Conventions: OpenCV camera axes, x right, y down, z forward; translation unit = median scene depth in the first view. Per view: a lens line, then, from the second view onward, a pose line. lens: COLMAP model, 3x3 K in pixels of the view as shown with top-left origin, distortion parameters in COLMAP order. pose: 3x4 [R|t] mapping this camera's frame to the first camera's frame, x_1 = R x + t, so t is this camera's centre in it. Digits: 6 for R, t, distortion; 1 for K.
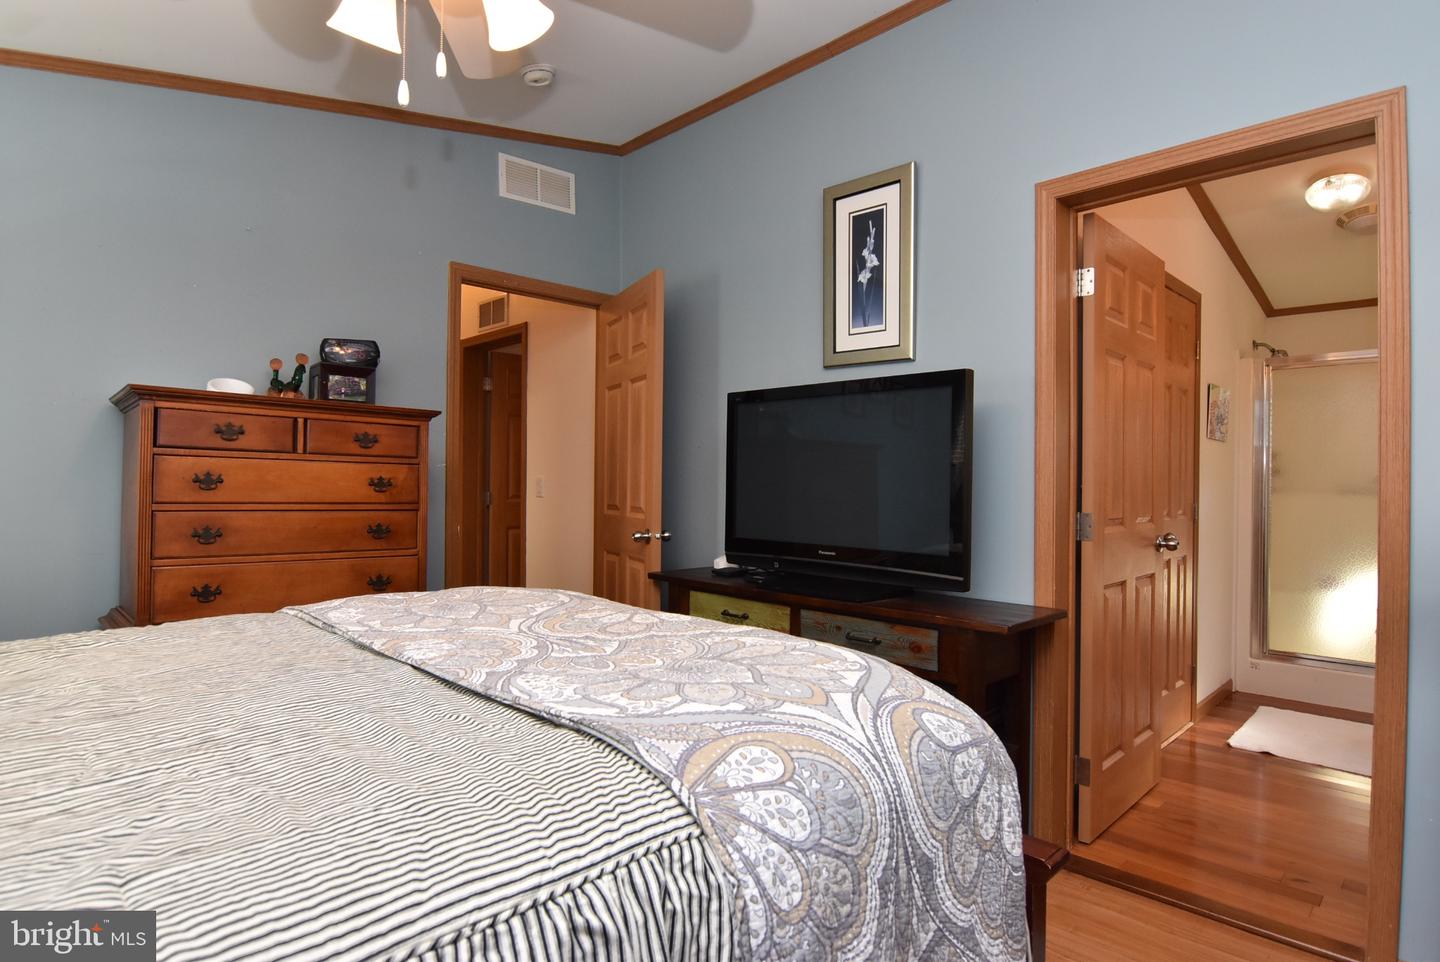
lens RADIAL K [[759.2, 0, 724.9], [0, 759.2, 483.3], [0, 0, 1]] dist [-0.006351, -0.002181]
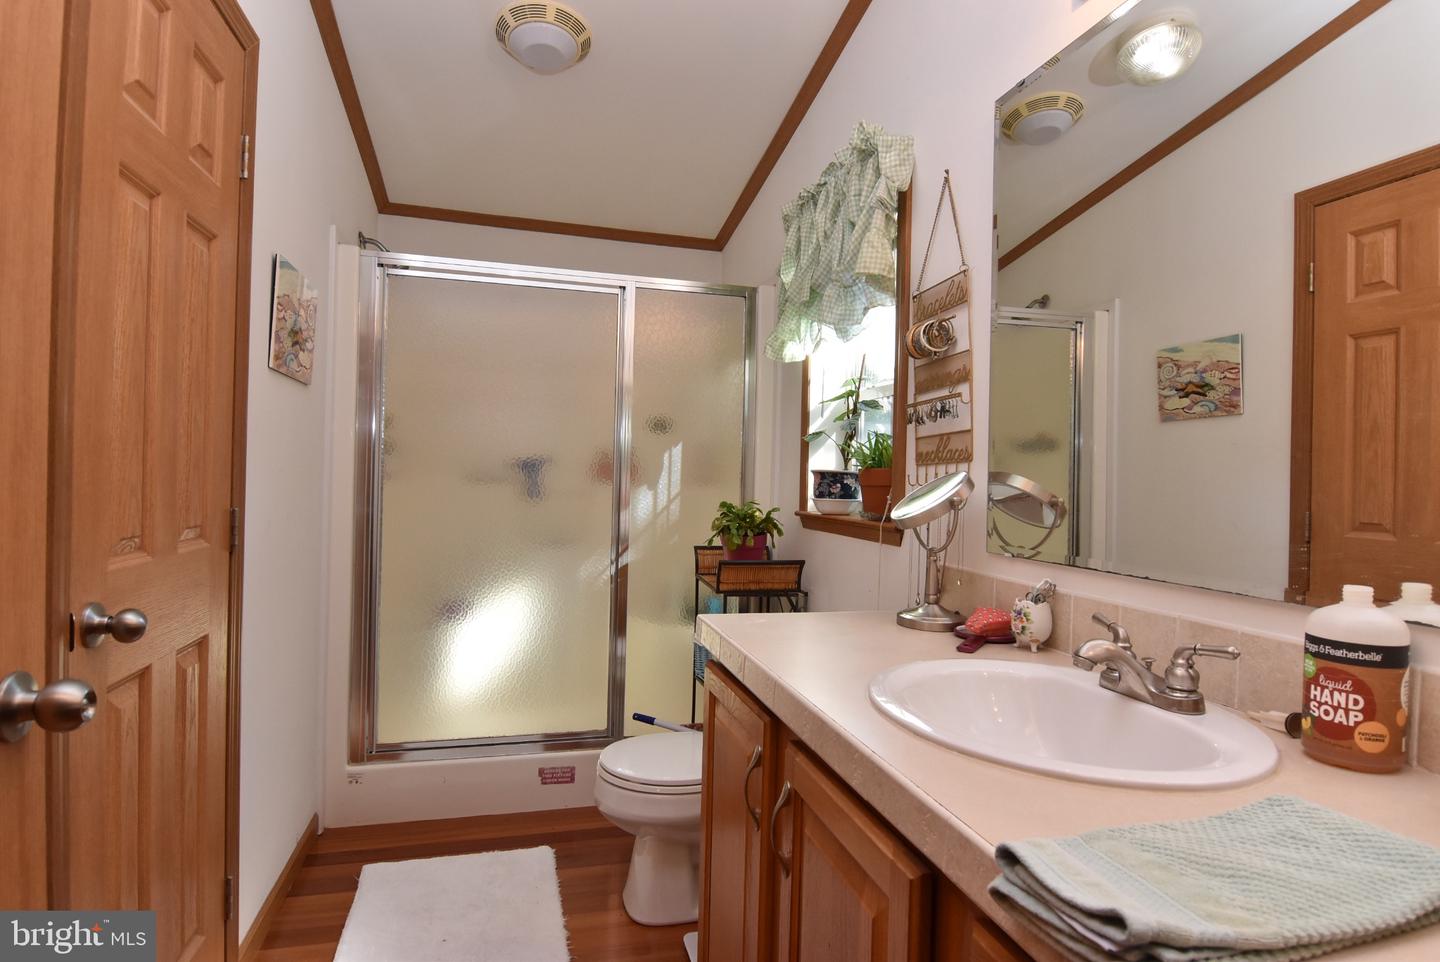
lens RADIAL K [[759.2, 0, 724.9], [0, 759.2, 483.3], [0, 0, 1]] dist [-0.006351, -0.002181]
pose [[0.498741, -0.003089, 0.866745, 0.340680], [-0.013080, 0.999853, 0.011090, 0.006688], [-0.866652, -0.016868, 0.498627, 0.470131]]
